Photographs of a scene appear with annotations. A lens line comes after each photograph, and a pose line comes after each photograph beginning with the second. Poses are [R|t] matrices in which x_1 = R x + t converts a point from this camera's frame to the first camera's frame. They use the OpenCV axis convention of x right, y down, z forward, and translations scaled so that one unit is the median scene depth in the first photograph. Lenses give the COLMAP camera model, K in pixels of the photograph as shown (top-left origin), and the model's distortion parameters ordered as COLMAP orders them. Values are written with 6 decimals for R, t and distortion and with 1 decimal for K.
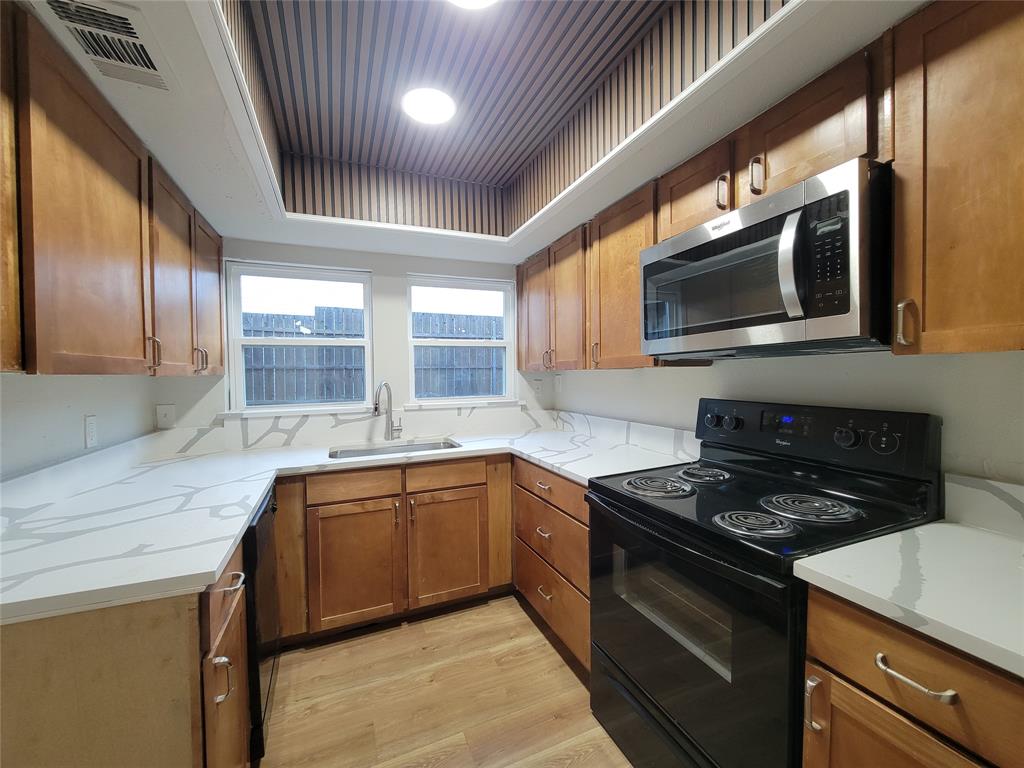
lens RADIAL K [[417.4, 0, 515.4], [0, 417.4, 385.4], [0, 0, 1]] dist [0.000130, -0.000114]
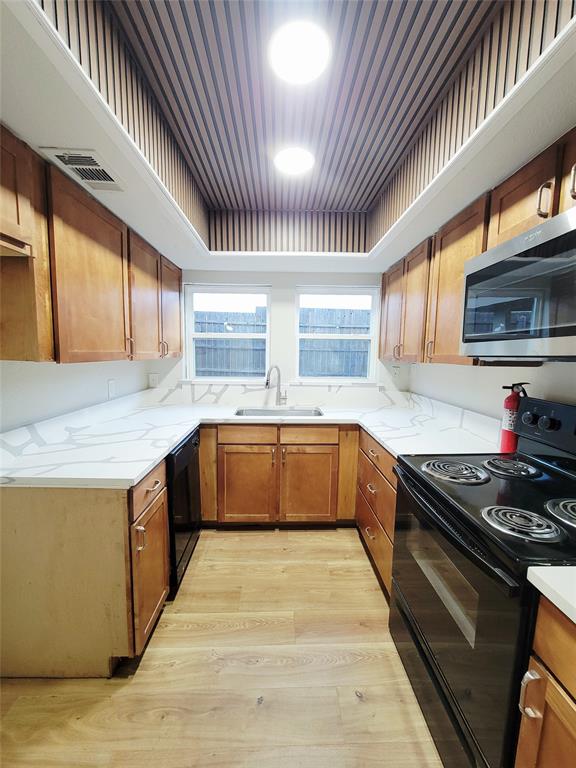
lens RADIAL K [[313.0, 0, 289.7], [0, 313.0, 385.9], [0, 0, 1]] dist [0.000130, -0.000114]
pose [[0.927185, 0.067986, -0.368384, 0.167020], [-0.037868, 0.995366, 0.088388, -0.041703], [0.372686, -0.068003, 0.925463, 0.025318]]
